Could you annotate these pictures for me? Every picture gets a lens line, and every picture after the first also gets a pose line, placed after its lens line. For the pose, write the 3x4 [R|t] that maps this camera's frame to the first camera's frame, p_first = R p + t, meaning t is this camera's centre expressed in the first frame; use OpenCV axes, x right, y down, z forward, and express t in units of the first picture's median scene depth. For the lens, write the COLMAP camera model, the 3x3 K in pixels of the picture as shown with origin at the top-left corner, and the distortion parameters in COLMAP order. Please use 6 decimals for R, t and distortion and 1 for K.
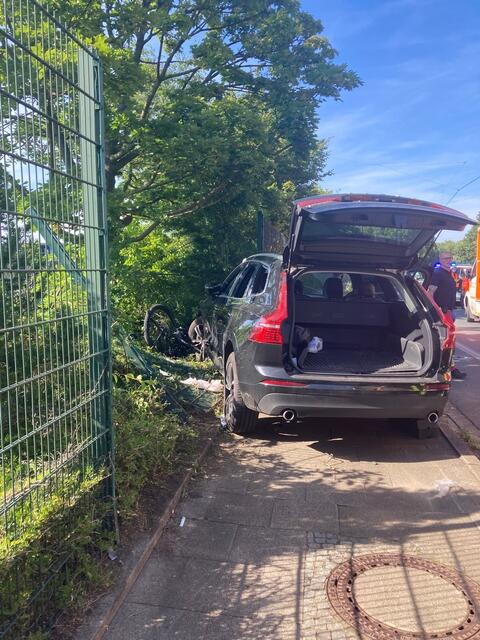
lens RADIAL K [[513.6, 0, 225.2], [0, 513.6, 322.3], [0, 0, 1]] dist [0.039184, -0.036573]
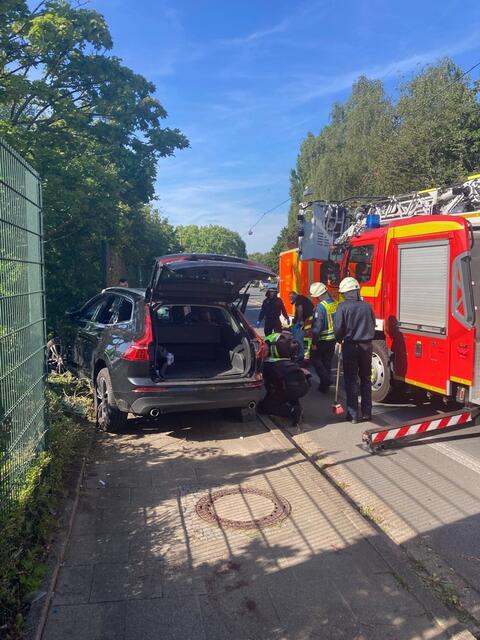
lens RADIAL K [[513.6, 0, 238.8], [0, 513.6, 319.2], [0, 0, 1]] dist [0.039184, -0.036573]
pose [[0.931681, -0.023065, 0.362545, -0.151102], [0.029836, 0.999469, -0.013088, -0.039757], [-0.362051, 0.023011, 0.931874, -0.335577]]
